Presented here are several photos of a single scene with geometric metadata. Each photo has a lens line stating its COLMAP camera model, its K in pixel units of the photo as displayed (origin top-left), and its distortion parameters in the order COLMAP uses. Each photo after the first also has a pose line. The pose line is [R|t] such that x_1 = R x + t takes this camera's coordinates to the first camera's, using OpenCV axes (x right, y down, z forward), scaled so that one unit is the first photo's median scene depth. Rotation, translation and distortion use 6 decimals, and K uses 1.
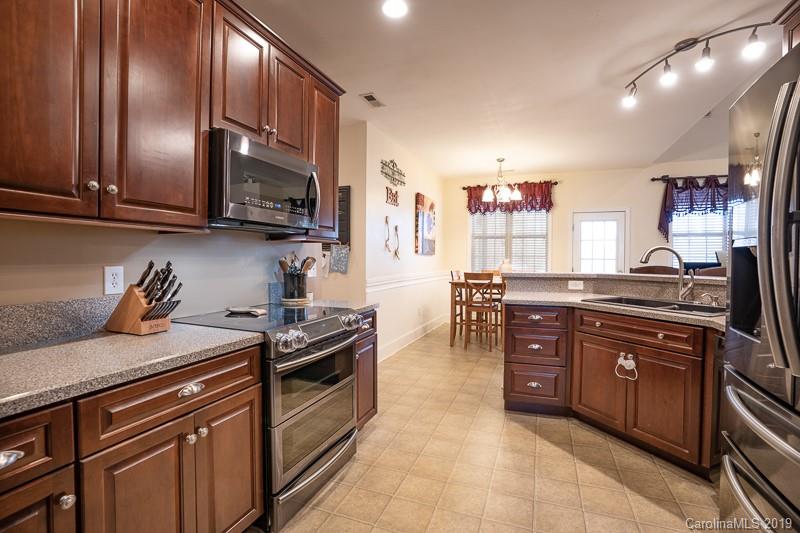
lens RADIAL K [[416.7, 0, 380.3], [0, 416.7, 266.0], [0, 0, 1]] dist [-0.001744, 0.000007]
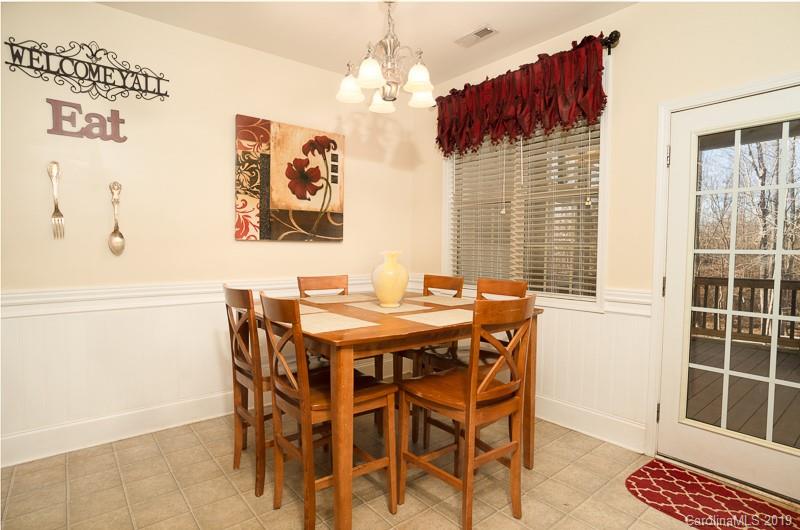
lens RADIAL K [[419.5, 0, 400.0], [0, 419.5, 265.0], [0, 0, 1]] dist [-0.003767, 0.015769]
pose [[0.863212, 0.023722, -0.504284, 0.450925], [-0.001591, 0.999018, 0.044270, -0.019412], [0.504840, -0.037412, 0.862402, 0.589094]]
